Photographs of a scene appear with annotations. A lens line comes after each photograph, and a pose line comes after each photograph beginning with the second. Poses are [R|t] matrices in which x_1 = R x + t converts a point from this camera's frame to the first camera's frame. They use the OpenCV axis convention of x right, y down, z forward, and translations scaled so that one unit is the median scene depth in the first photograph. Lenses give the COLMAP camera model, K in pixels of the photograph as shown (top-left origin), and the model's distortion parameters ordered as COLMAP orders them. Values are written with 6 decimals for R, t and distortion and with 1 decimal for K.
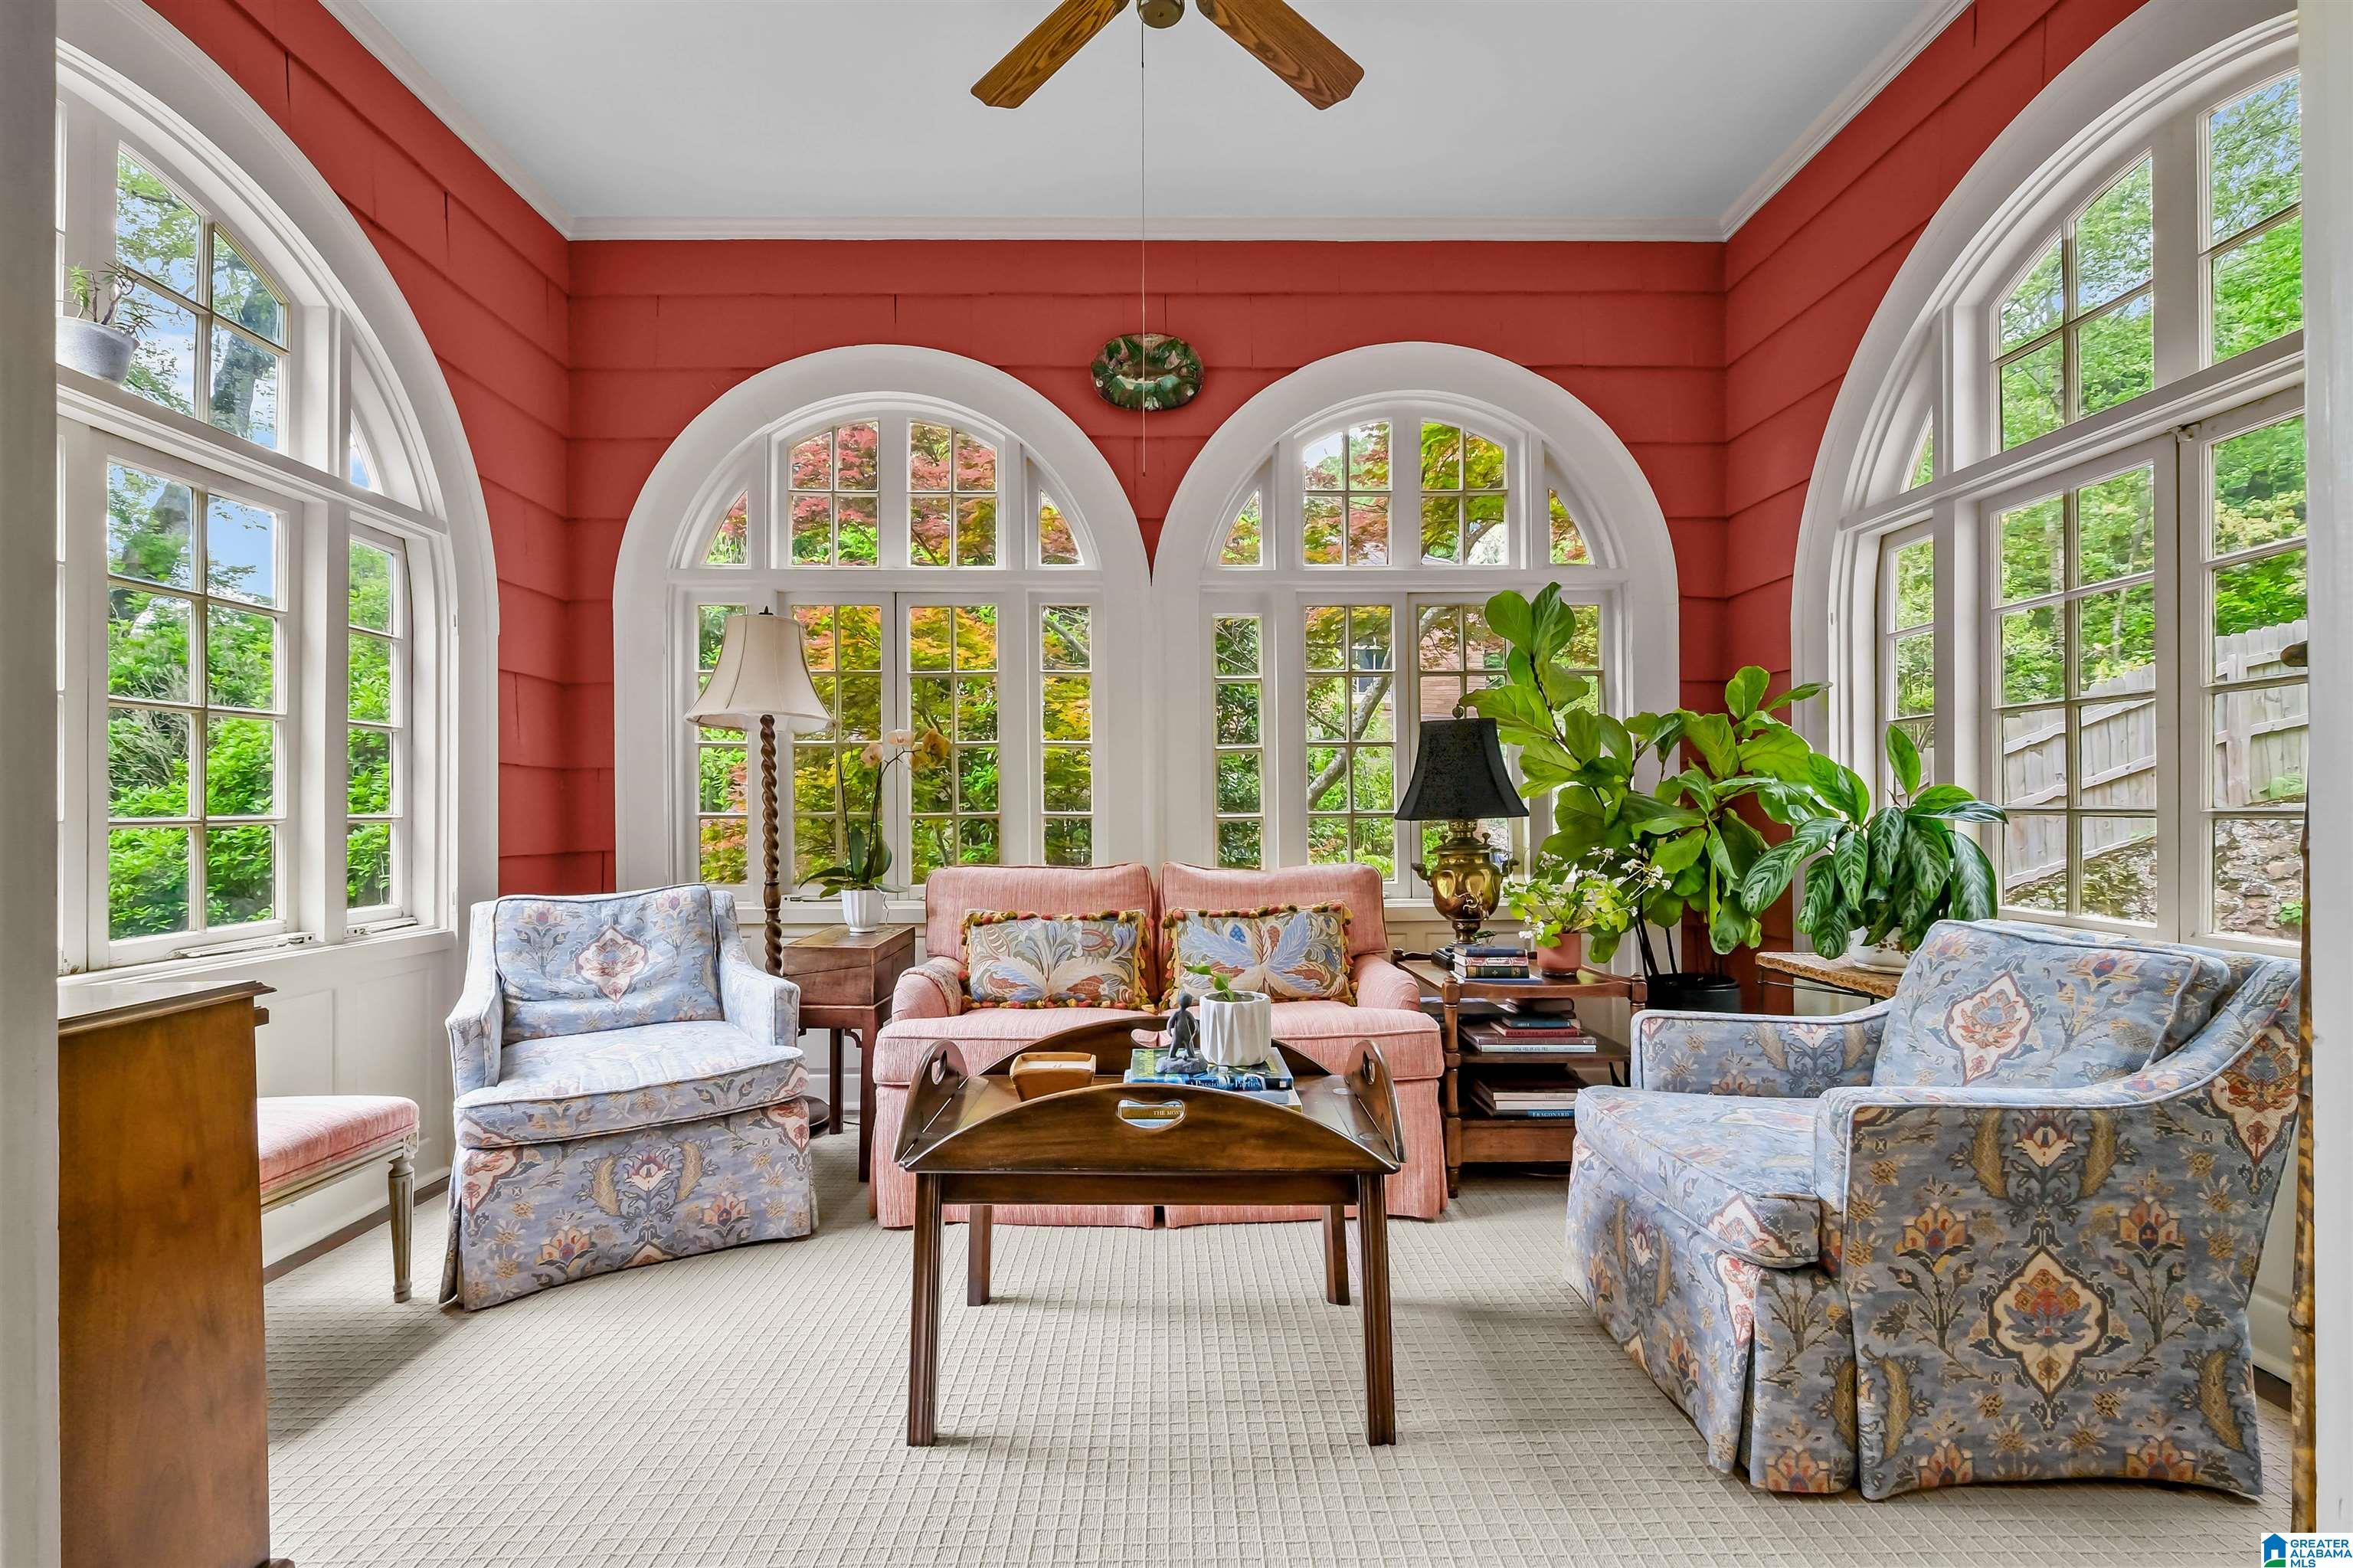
lens RADIAL K [[1044.6, 0, 1172.3], [0, 1044.6, 805.2], [0, 0, 1]] dist [-0.004480, 0.001138]
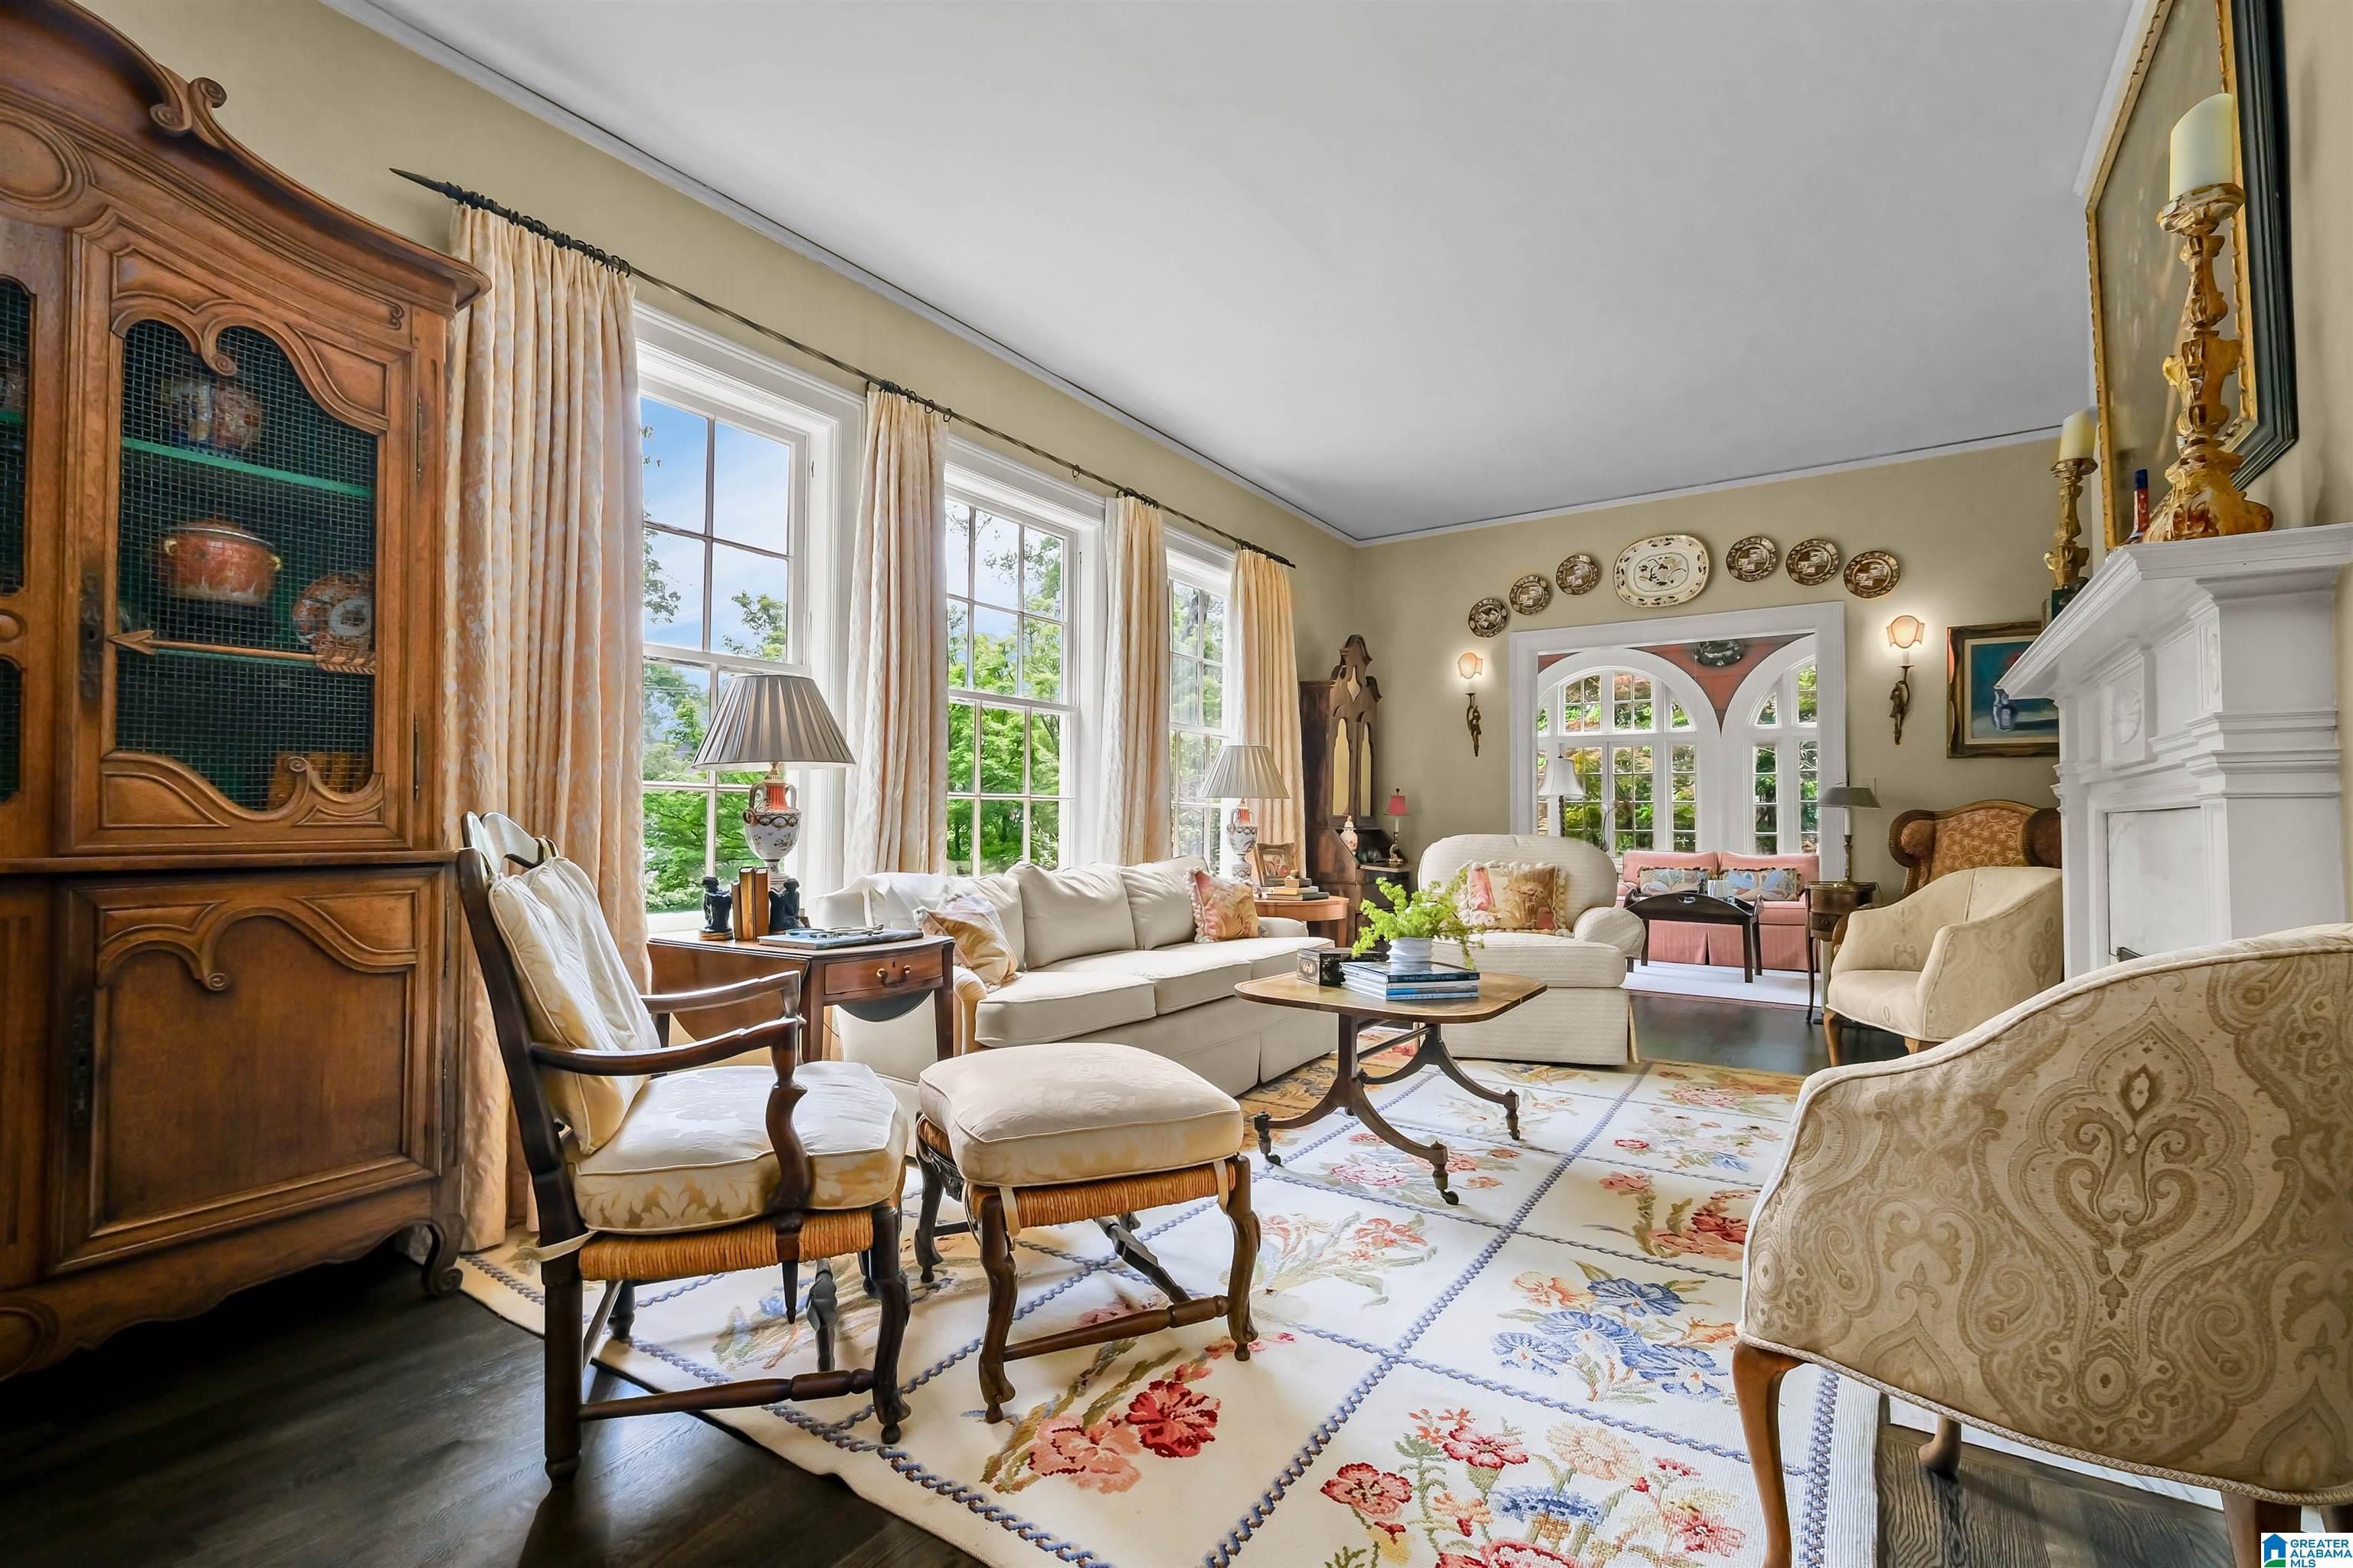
lens RADIAL K [[1044.6, 0, 1170.7], [0, 1044.6, 785.6], [0, 0, 1]] dist [-0.004480, 0.001138]
pose [[0.831777, -0.008853, -0.555039, 0.258315], [-0.007535, 0.999601, -0.027235, -0.023276], [0.555058, 0.026835, 0.831378, -1.709608]]
